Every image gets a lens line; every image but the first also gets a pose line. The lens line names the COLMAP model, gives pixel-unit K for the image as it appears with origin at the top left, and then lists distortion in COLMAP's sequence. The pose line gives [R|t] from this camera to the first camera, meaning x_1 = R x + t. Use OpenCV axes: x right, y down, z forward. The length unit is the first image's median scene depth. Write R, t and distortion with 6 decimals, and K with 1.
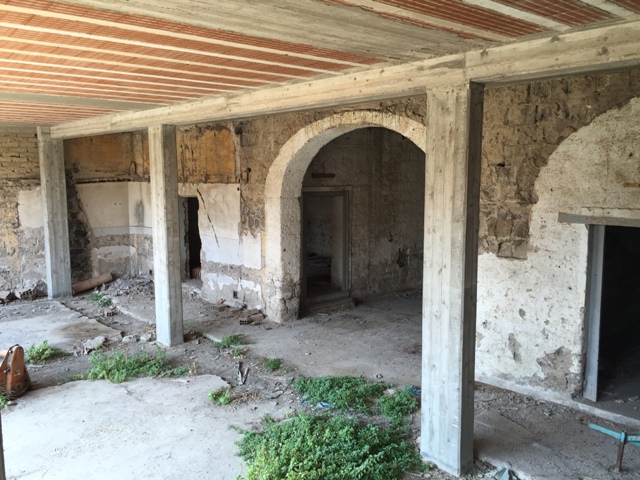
lens RADIAL K [[543.9, 0, 321.5], [0, 543.9, 240.3], [0, 0, 1]] dist [0.080012, -0.114743]
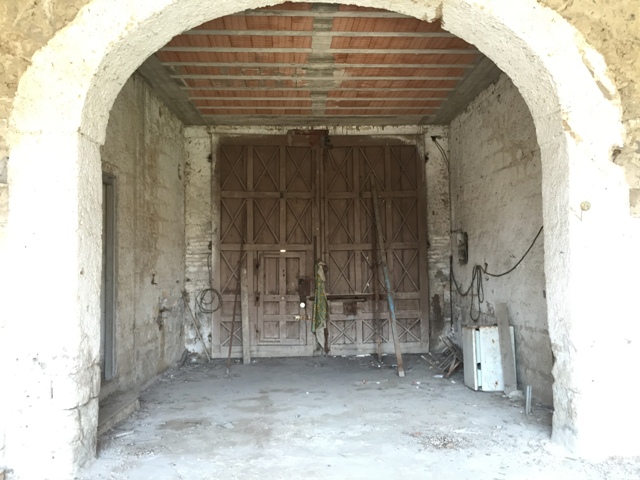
lens RADIAL K [[543.9, 0, 321.5], [0, 543.9, 240.3], [0, 0, 1]] dist [0.080012, -0.114743]
pose [[0.638449, 0.031241, 0.769029, -0.213939], [0.107402, 0.985783, -0.129212, 0.053121], [-0.762133, 0.165091, 0.626018, 0.527567]]
